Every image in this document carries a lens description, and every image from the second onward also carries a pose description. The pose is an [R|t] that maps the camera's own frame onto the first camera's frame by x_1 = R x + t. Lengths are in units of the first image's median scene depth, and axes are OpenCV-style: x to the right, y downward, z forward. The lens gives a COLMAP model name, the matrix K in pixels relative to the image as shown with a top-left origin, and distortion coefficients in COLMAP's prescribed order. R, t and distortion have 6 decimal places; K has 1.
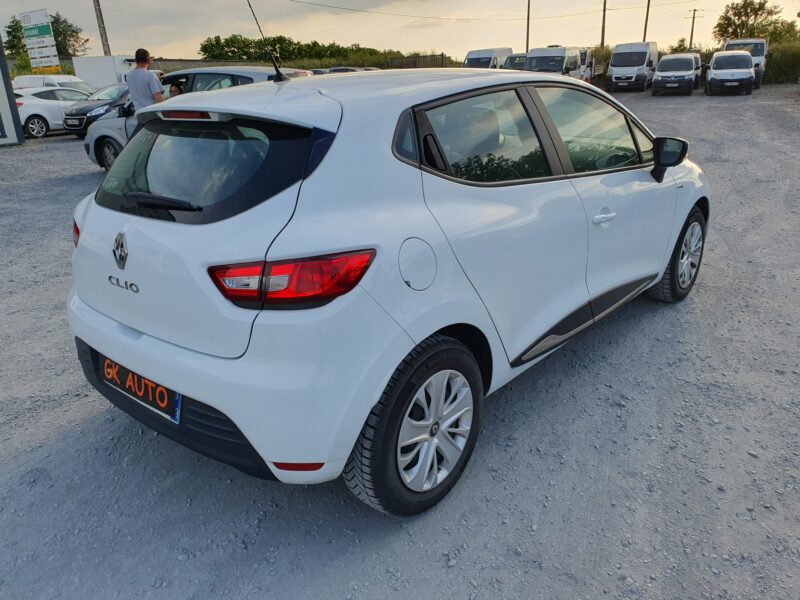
lens RADIAL K [[611.6, 0, 388.2], [0, 611.6, 298.3], [0, 0, 1]] dist [0.005832, 0.006709]
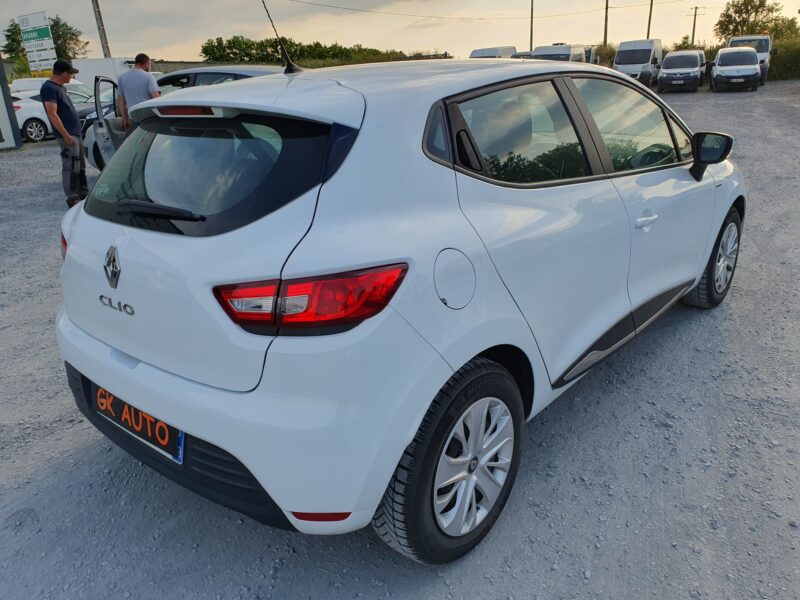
lens RADIAL K [[613.7, 0, 400.0], [0, 613.7, 300.0], [0, 0, 1]] dist [0.007644, 0.007454]
pose [[0.999873, -0.012788, 0.009528, -0.030729], [0.012780, 0.999918, 0.000951, -0.022437], [-0.009540, -0.000829, 0.999954, 0.102143]]
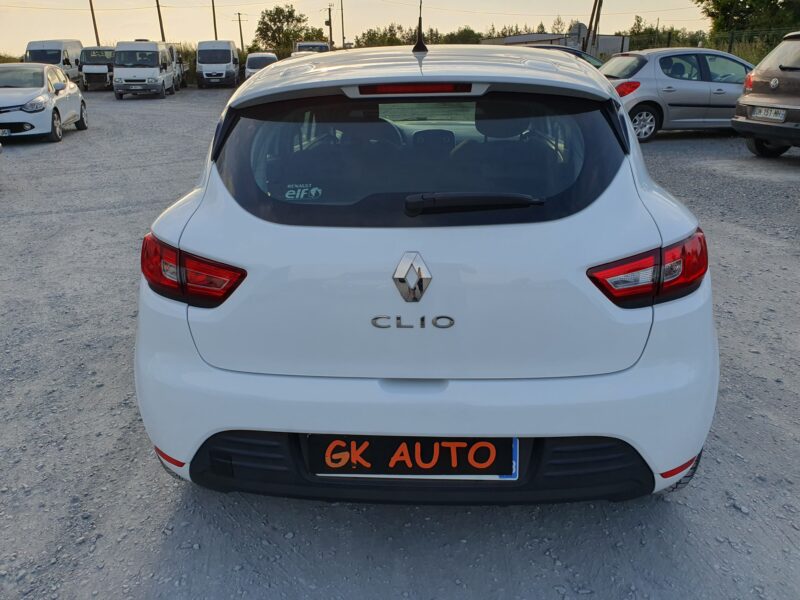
lens RADIAL K [[611.6, 0, 388.2], [0, 611.6, 298.3], [0, 0, 1]] dist [0.005832, 0.006709]
pose [[0.804352, -0.196162, 0.560837, -0.742320], [0.193935, 0.978908, 0.064248, -0.089966], [-0.561611, 0.057088, 0.825430, 0.364676]]
